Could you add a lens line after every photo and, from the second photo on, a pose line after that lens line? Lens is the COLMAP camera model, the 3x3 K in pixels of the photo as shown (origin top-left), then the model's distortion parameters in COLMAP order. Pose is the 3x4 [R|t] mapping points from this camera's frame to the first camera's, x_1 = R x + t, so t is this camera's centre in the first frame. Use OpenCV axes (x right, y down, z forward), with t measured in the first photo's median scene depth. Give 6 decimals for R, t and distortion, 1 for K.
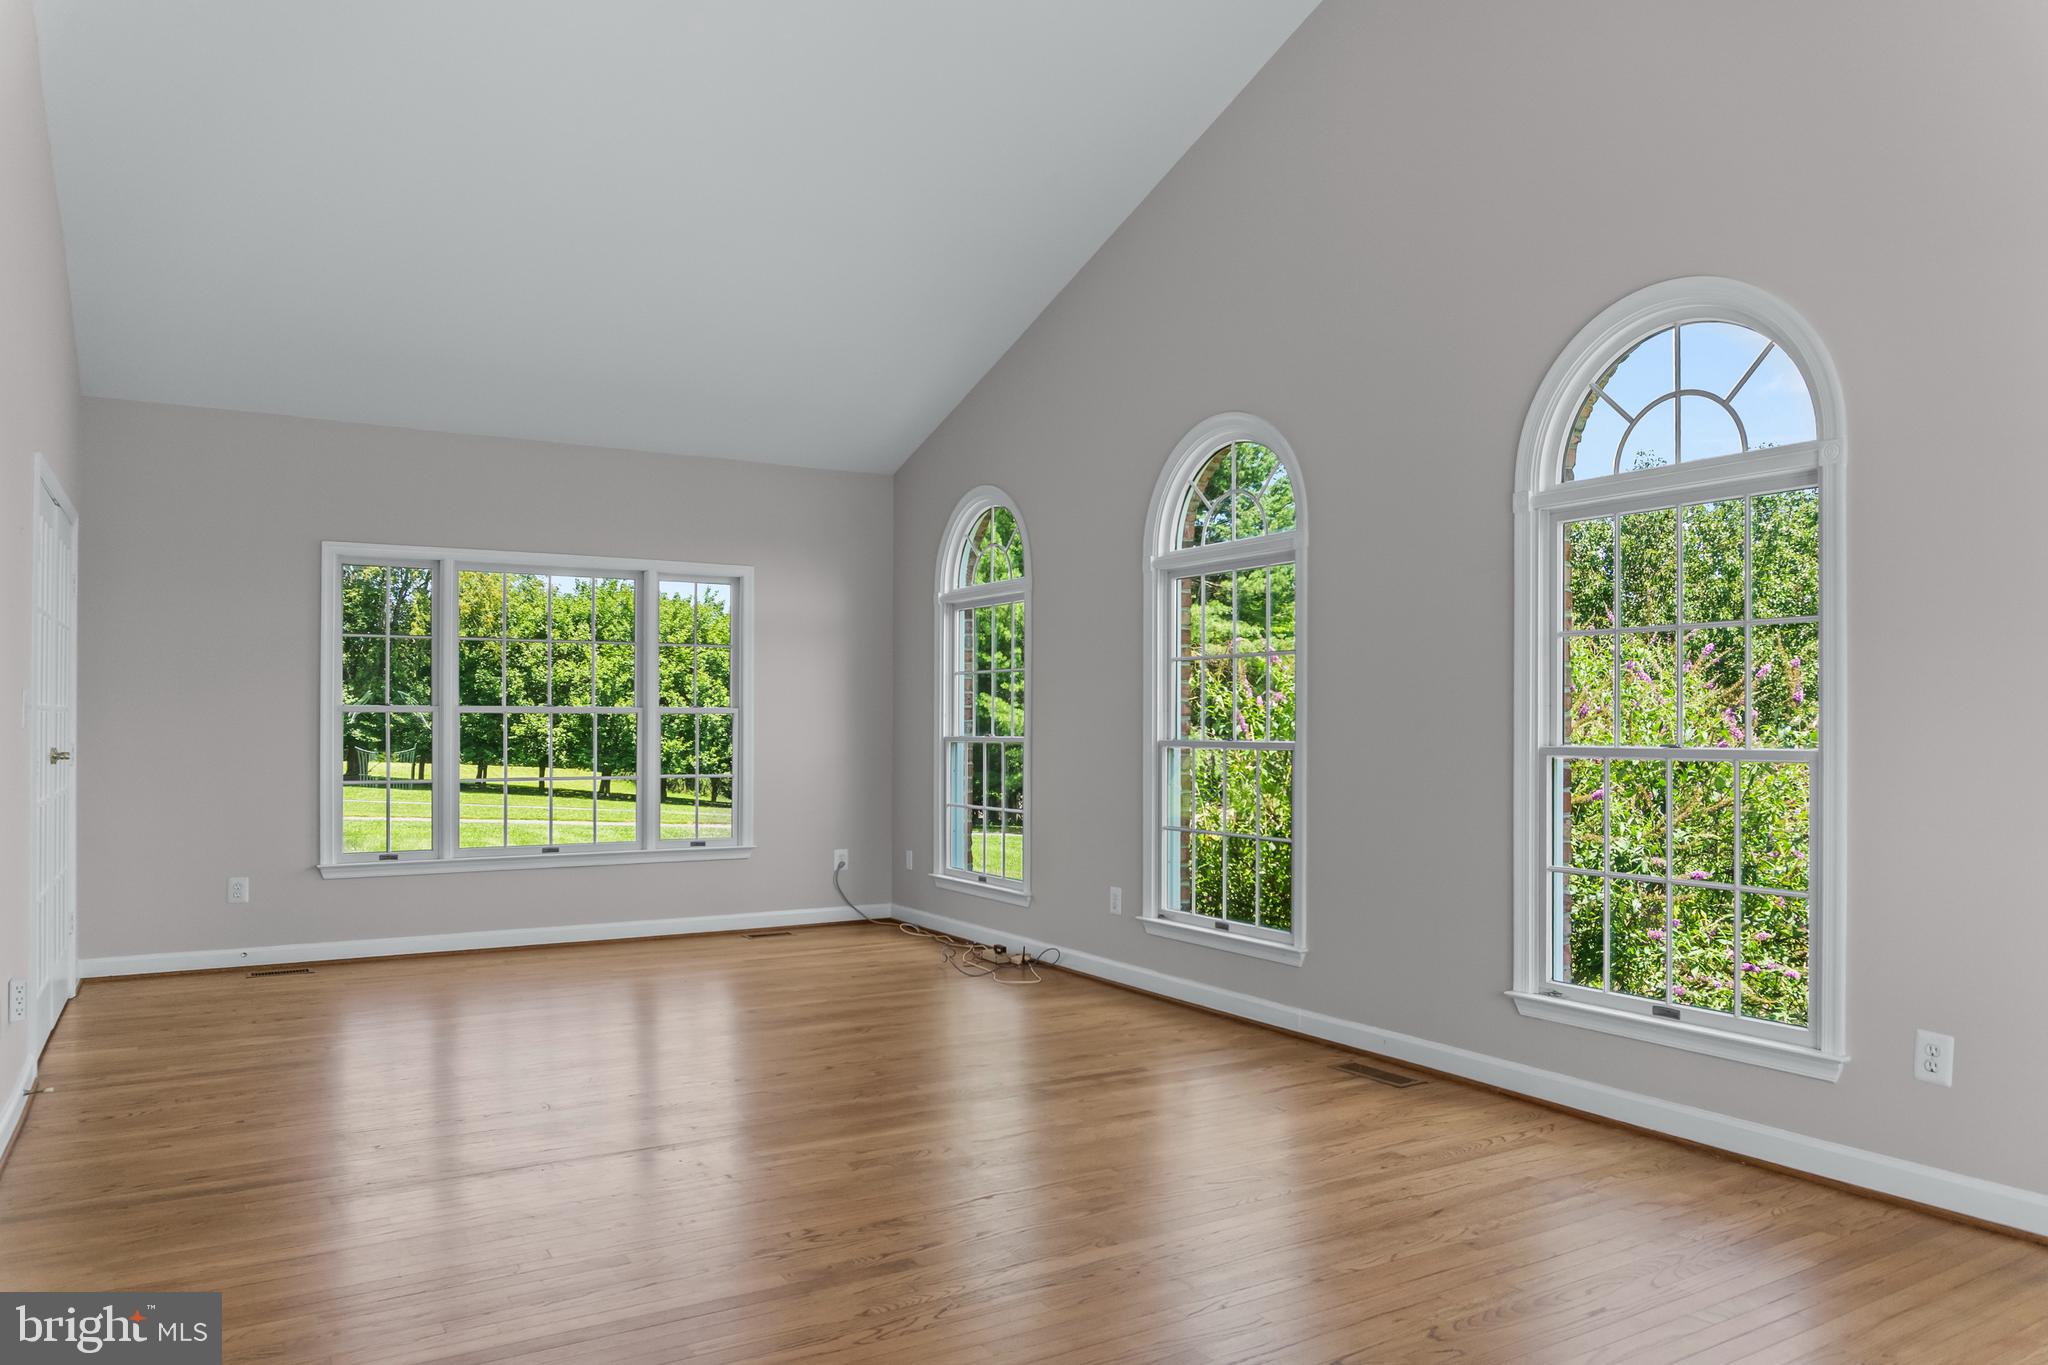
lens RADIAL K [[1419.3, 0, 1016.0], [0, 1419.3, 671.3], [0, 0, 1]] dist [-0.024030, -0.002522]
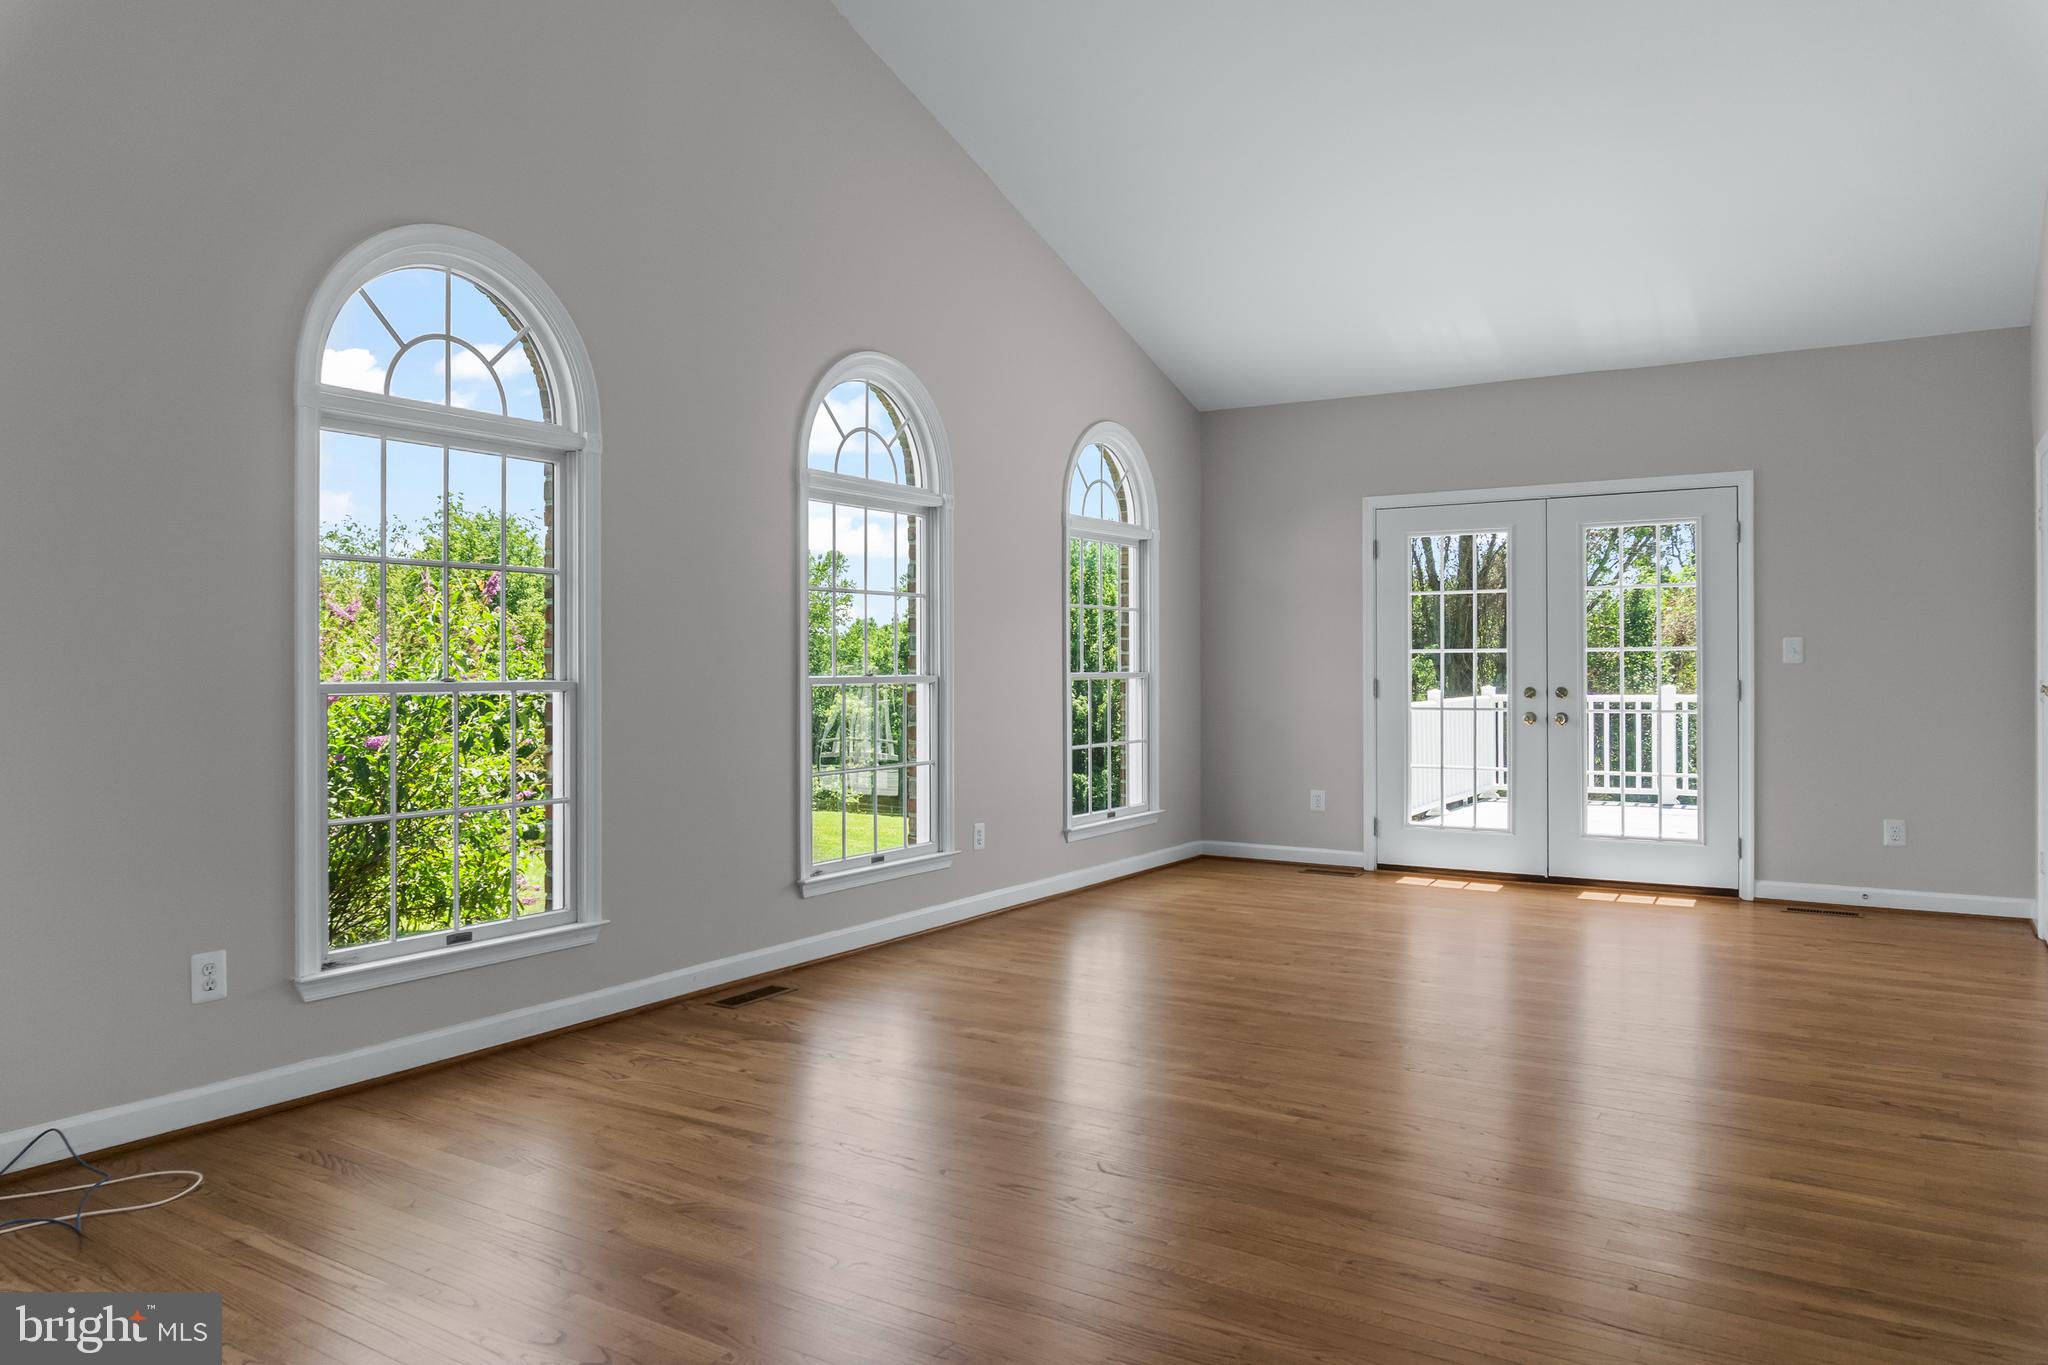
lens RADIAL K [[1419.3, 0, 1016.0], [0, 1419.3, 671.3], [0, 0, 1]] dist [-0.024030, -0.002522]
pose [[-0.466963, -0.009427, 0.884227, -0.856116], [-0.034011, 0.999395, -0.007307, 0.052730], [-0.883623, -0.033486, -0.467001, 1.494933]]
